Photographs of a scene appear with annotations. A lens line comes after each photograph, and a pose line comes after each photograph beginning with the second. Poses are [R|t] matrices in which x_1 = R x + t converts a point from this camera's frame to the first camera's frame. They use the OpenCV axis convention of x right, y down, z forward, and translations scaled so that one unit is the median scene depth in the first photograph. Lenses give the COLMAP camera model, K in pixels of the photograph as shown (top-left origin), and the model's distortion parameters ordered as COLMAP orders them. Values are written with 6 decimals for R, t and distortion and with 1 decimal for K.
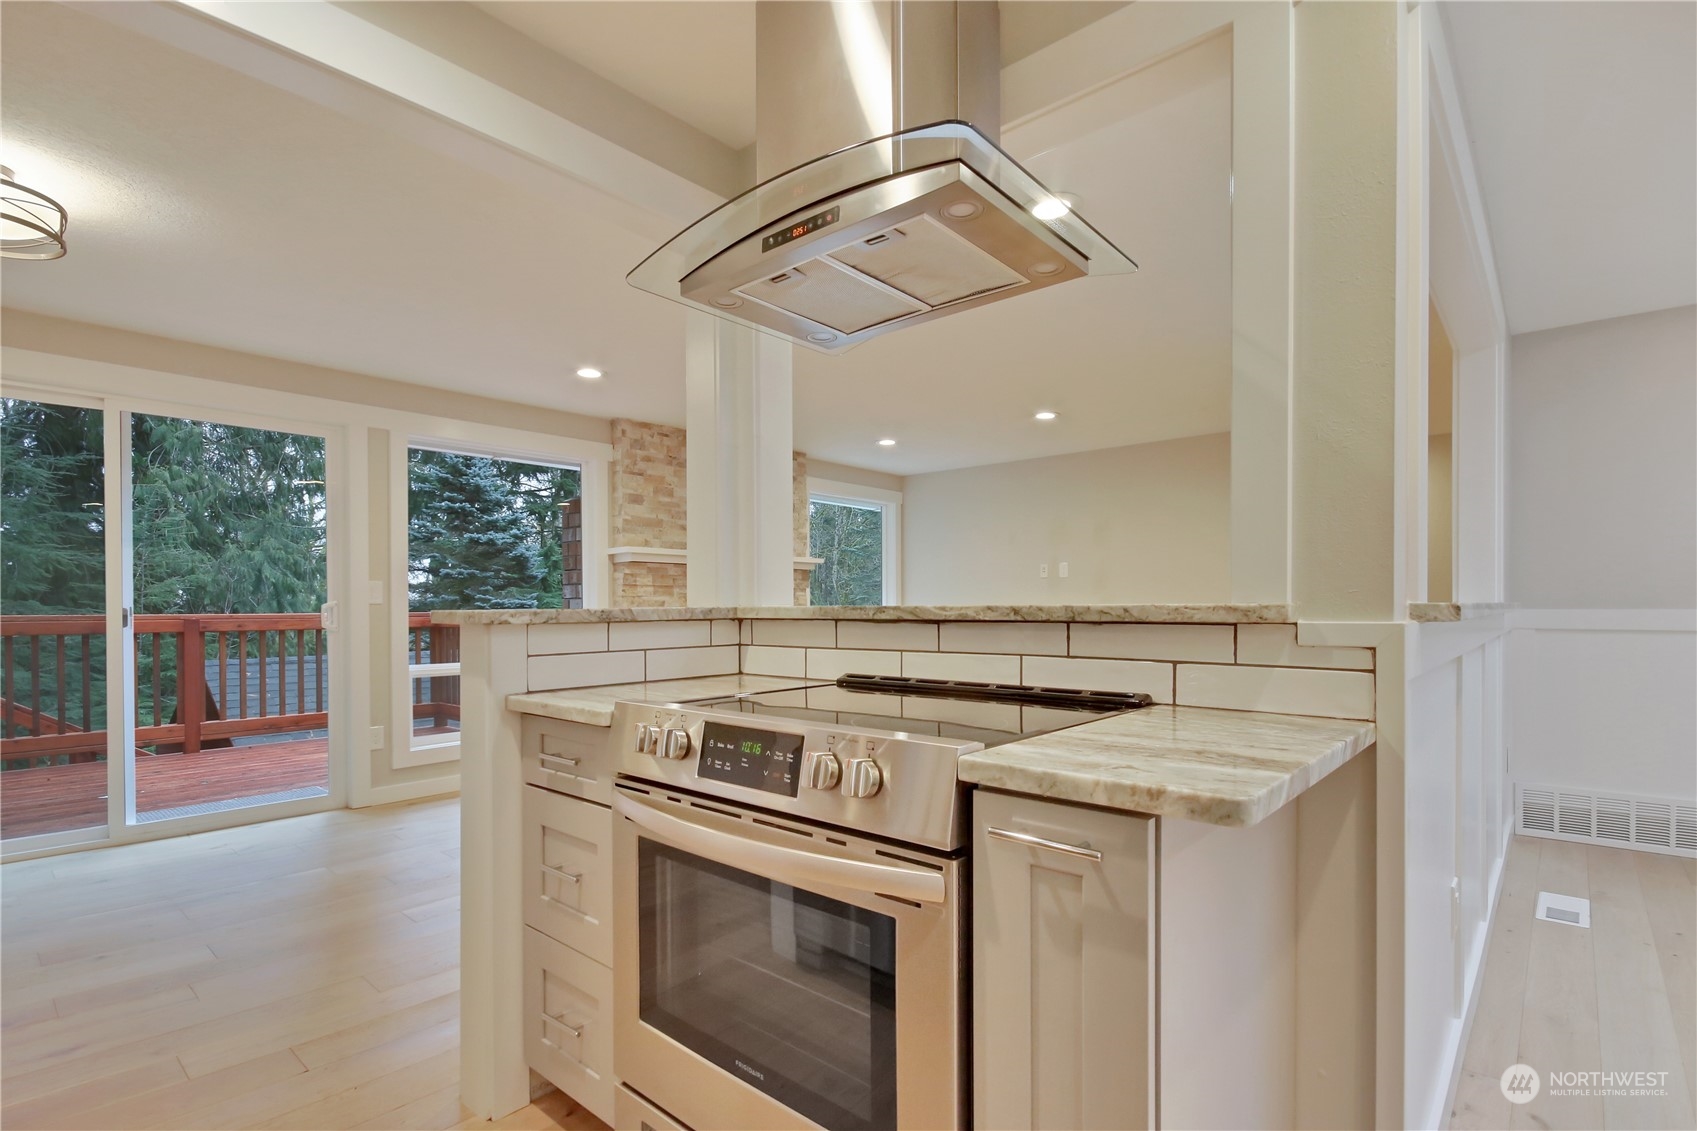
lens RADIAL K [[806.5, 0, 853.1], [0, 806.5, 613.6], [0, 0, 1]] dist [0.006096, 0.000325]
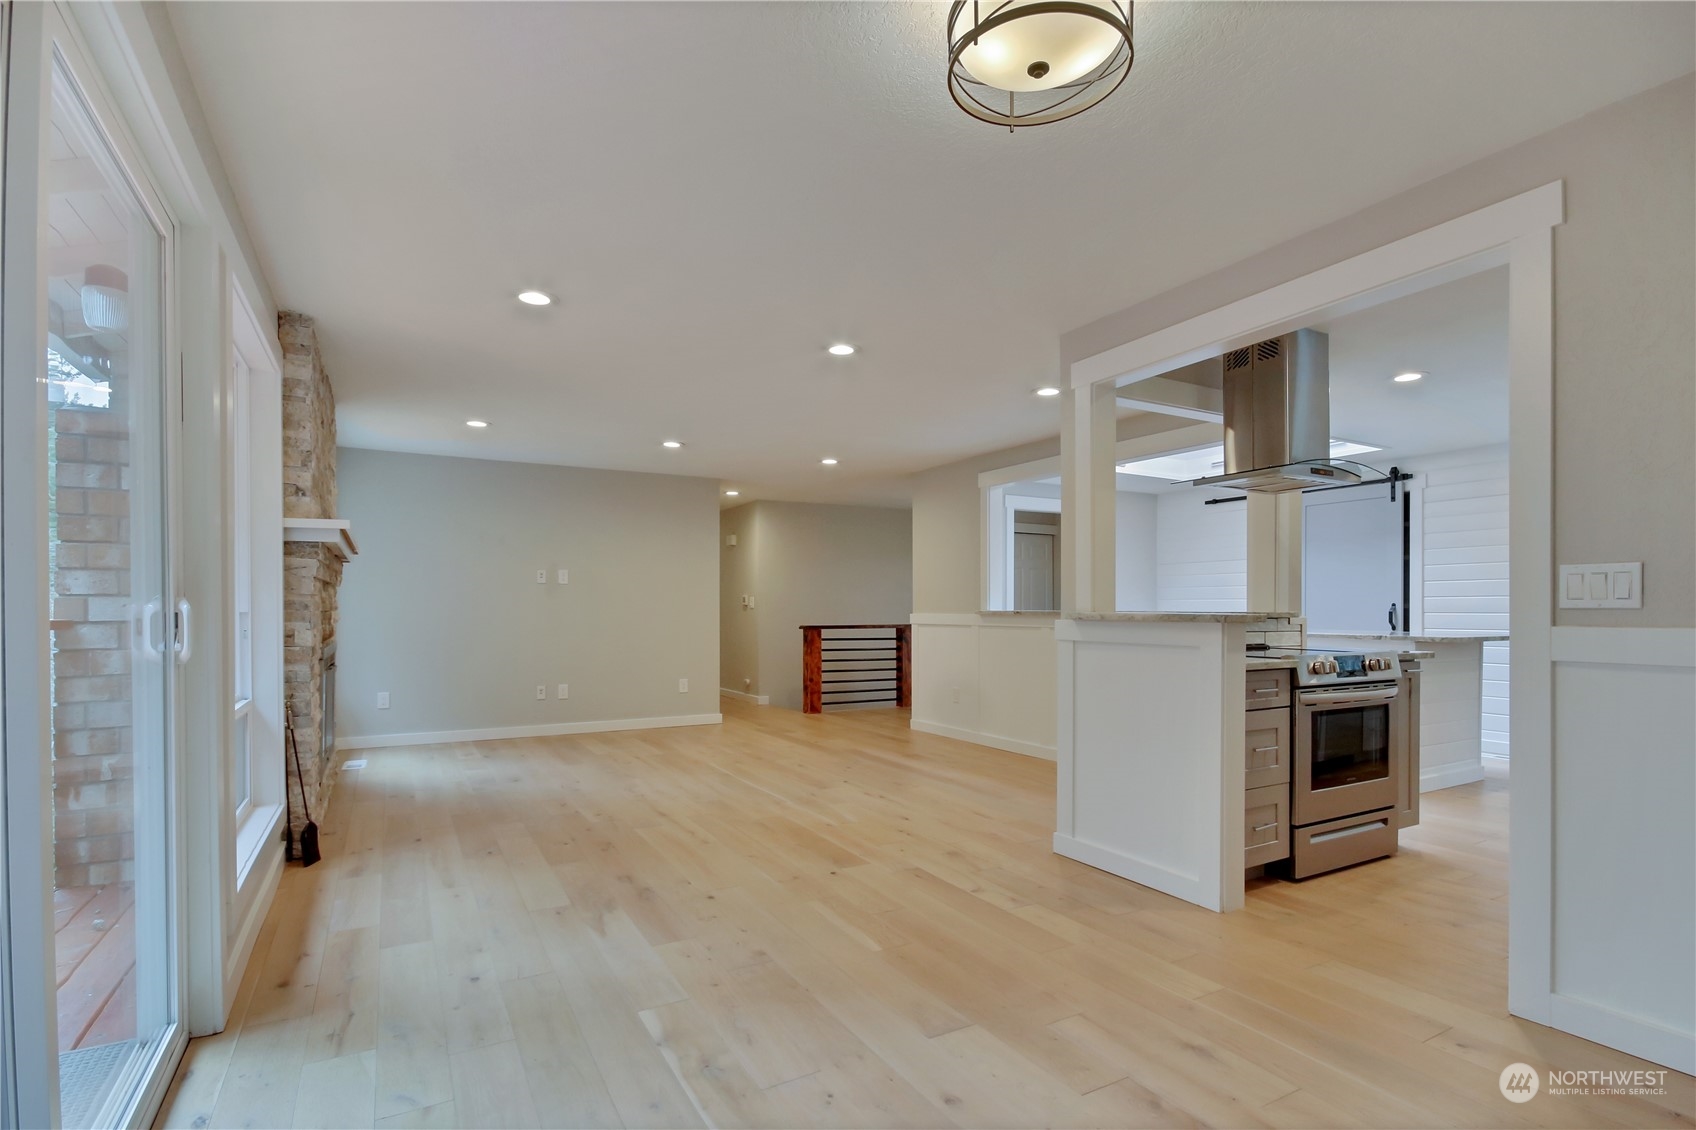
lens RADIAL K [[810.1, 0, 845.3], [0, 810.1, 611.3], [0, 0, 1]] dist [-0.000211, 0.000041]
pose [[0.331749, -0.000782, 0.943367, -0.732534], [0.007901, 0.999967, -0.001950, -0.003968], [-0.943335, 0.008101, 0.331744, 0.376994]]
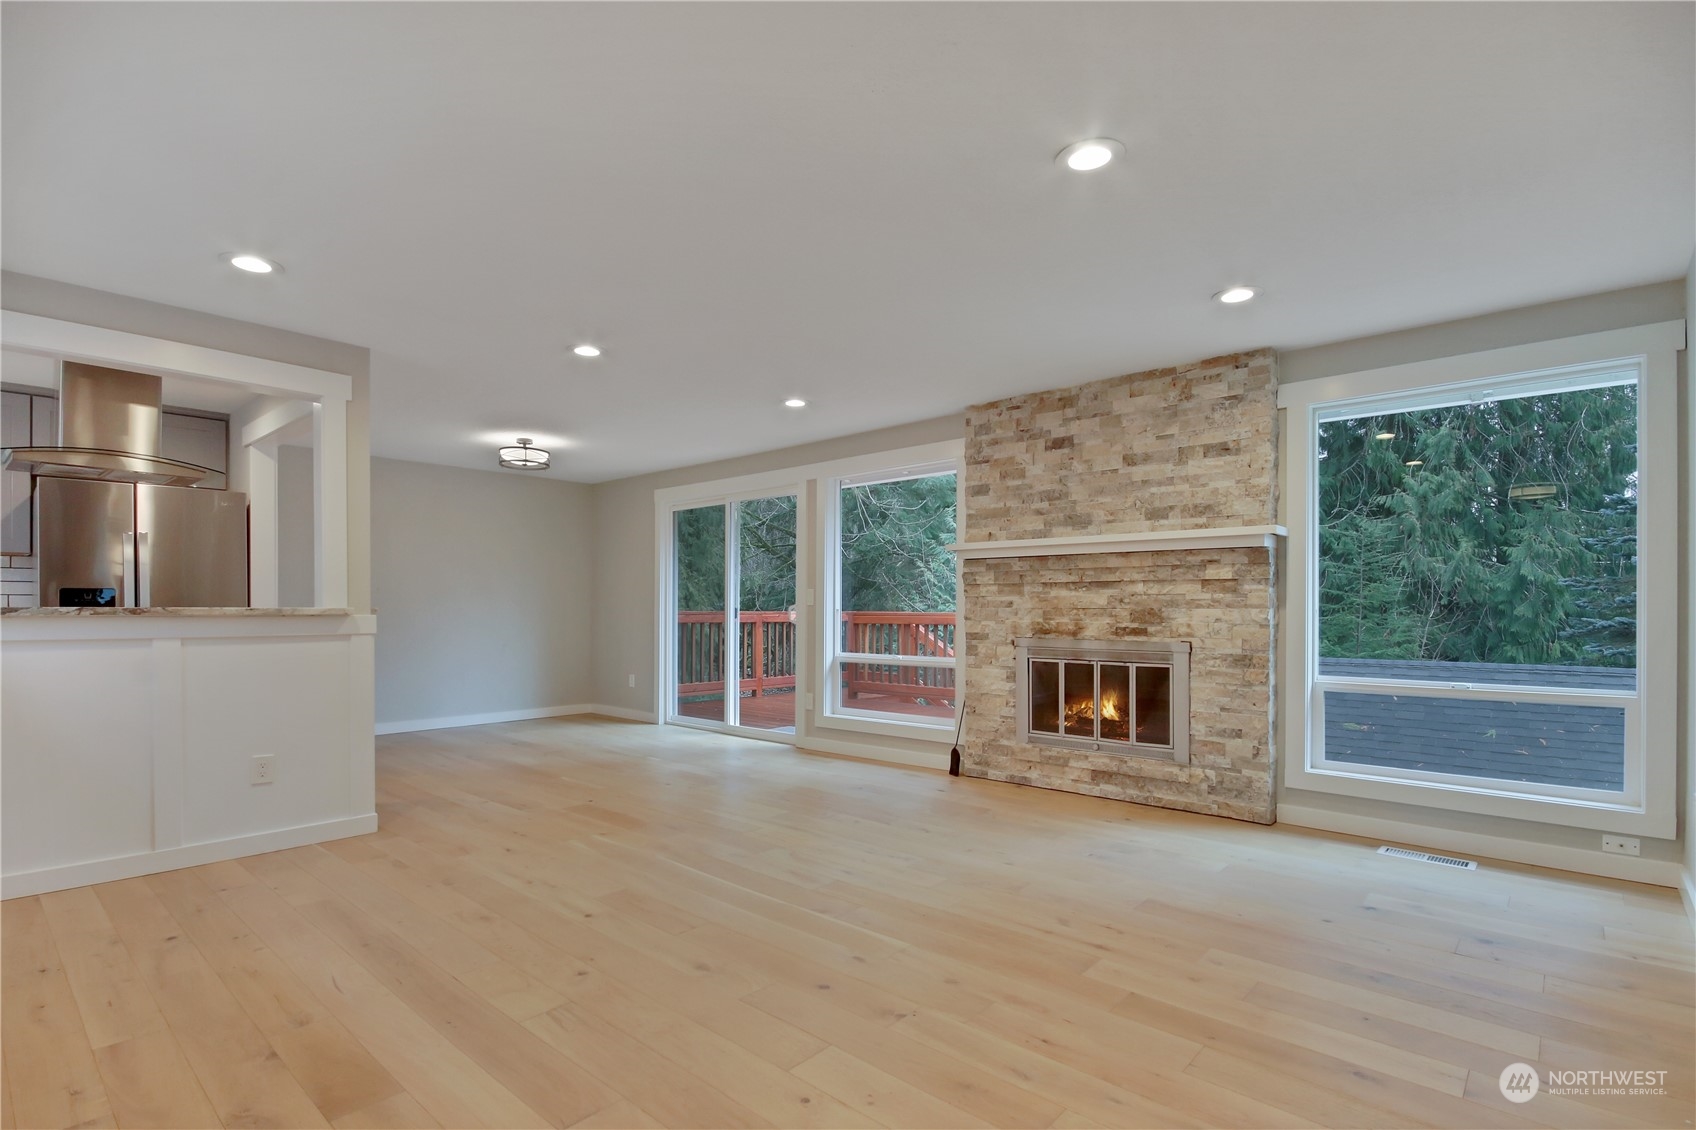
lens RADIAL K [[810.1, 0, 845.3], [0, 810.1, 611.3], [0, 0, 1]] dist [-0.000211, 0.000041]
pose [[-0.003930, 0.007761, -0.999962, 0.642409], [-0.011663, 0.999902, 0.007806, -0.009997], [0.999924, 0.011693, -0.003840, 0.843488]]
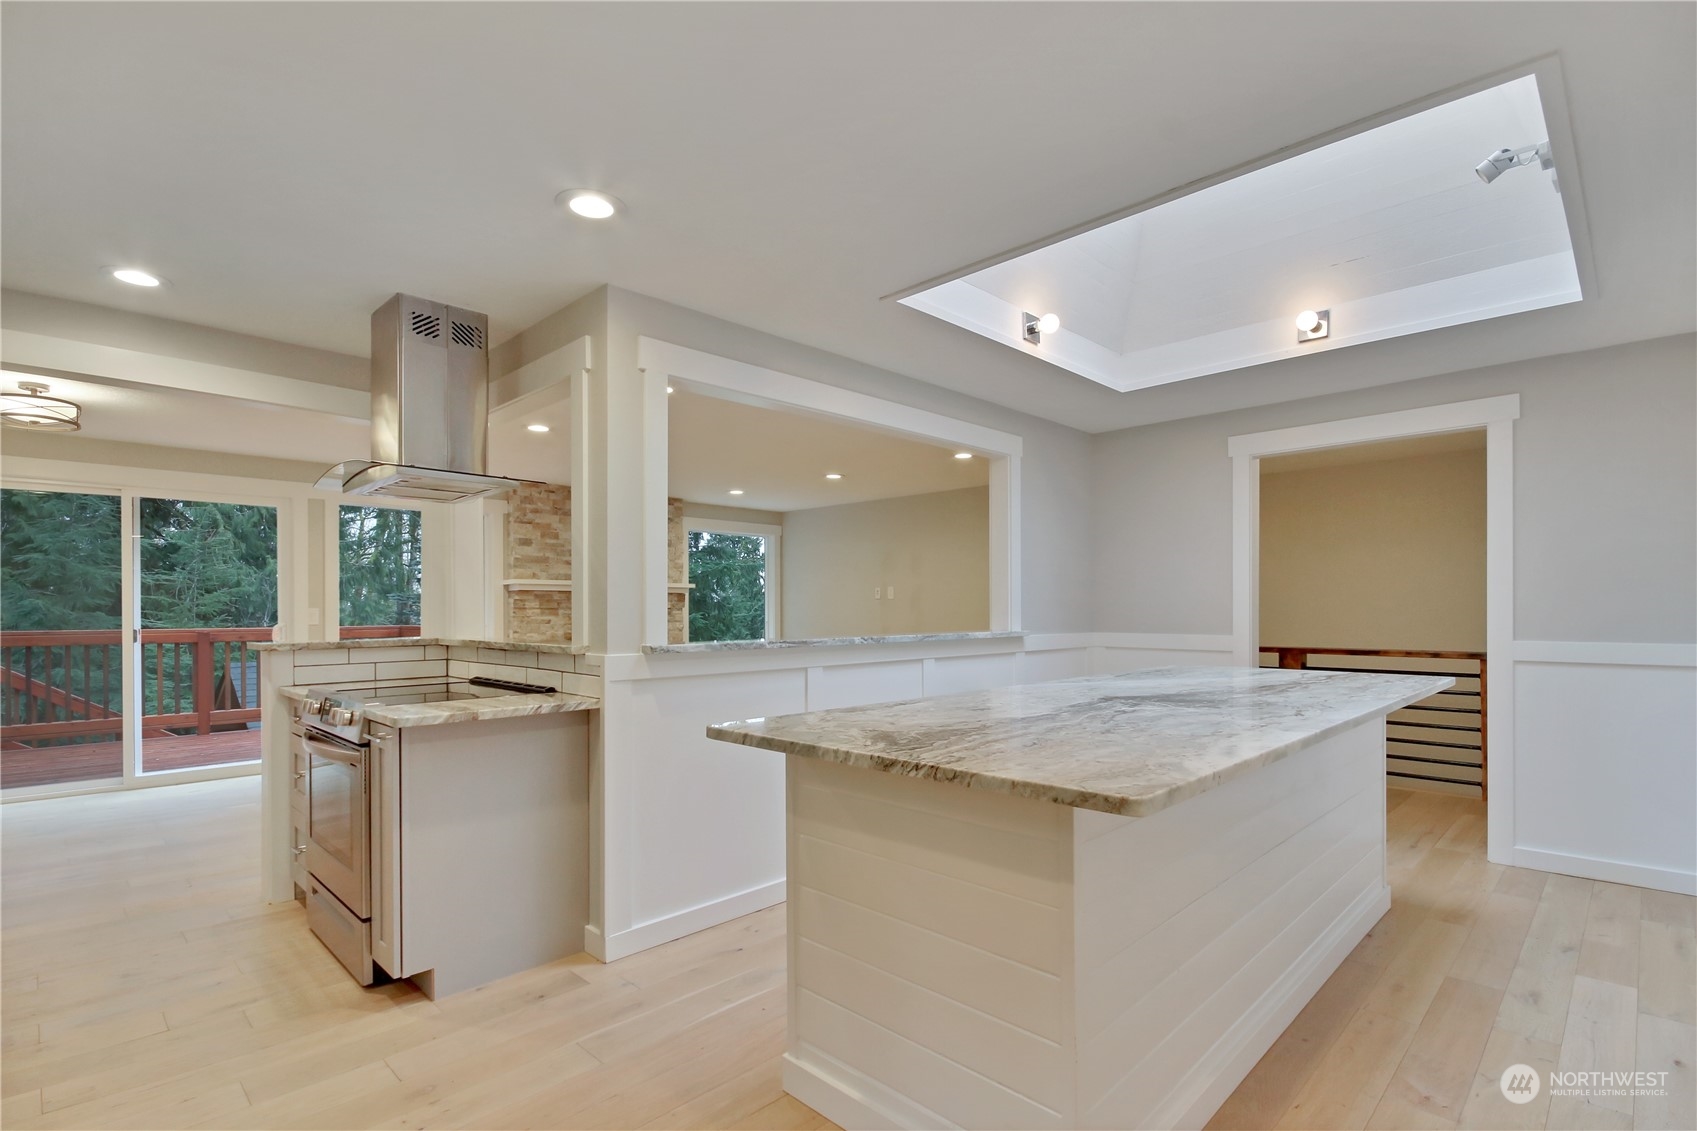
lens RADIAL K [[804.9, 0, 843.0], [0, 804.9, 611.9], [0, 0, 1]] dist [0.004253, 0.010120]
pose [[0.998162, 0.001668, -0.060586, 0.318846], [-0.002063, 0.999977, -0.006459, -0.021452], [0.060574, 0.006572, 0.998142, -0.264662]]
